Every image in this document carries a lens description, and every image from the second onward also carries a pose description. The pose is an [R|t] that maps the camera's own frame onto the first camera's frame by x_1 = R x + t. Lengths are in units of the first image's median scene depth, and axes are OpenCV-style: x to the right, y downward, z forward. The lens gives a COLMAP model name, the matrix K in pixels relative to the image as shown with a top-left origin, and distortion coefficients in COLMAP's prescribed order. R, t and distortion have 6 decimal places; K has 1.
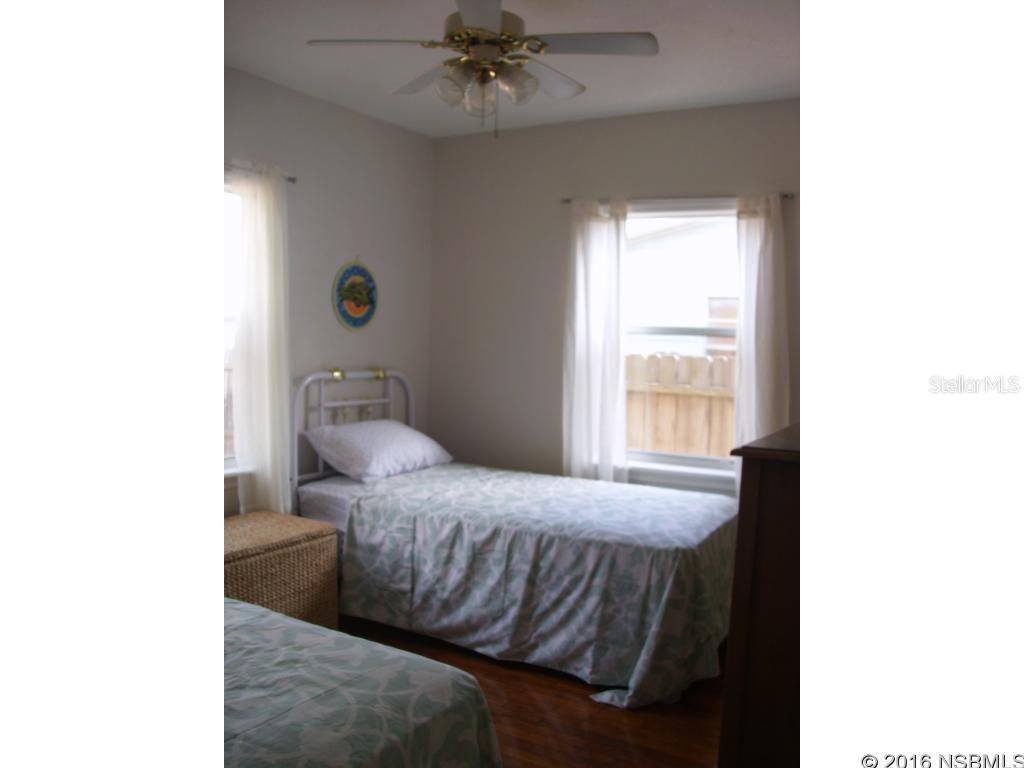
lens RADIAL K [[1105.8, 0, 512.0], [0, 1105.8, 384.0], [0, 0, 1]] dist [-0.270084, 0.298427]
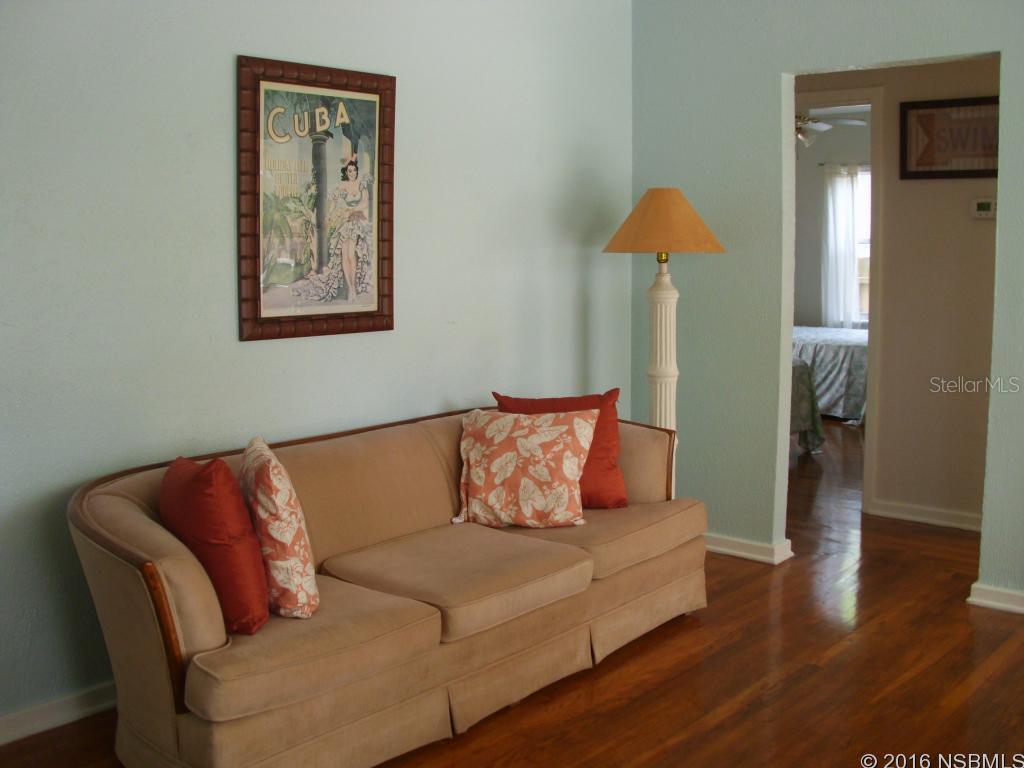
lens RADIAL K [[1105.8, 0, 512.0], [0, 1105.8, 384.0], [0, 0, 1]] dist [-0.270084, 0.298427]
pose [[0.977055, -0.010861, -0.212710, -0.097838], [0.028460, 0.996401, 0.079848, 0.035338], [0.211077, -0.084069, 0.973847, -1.066632]]
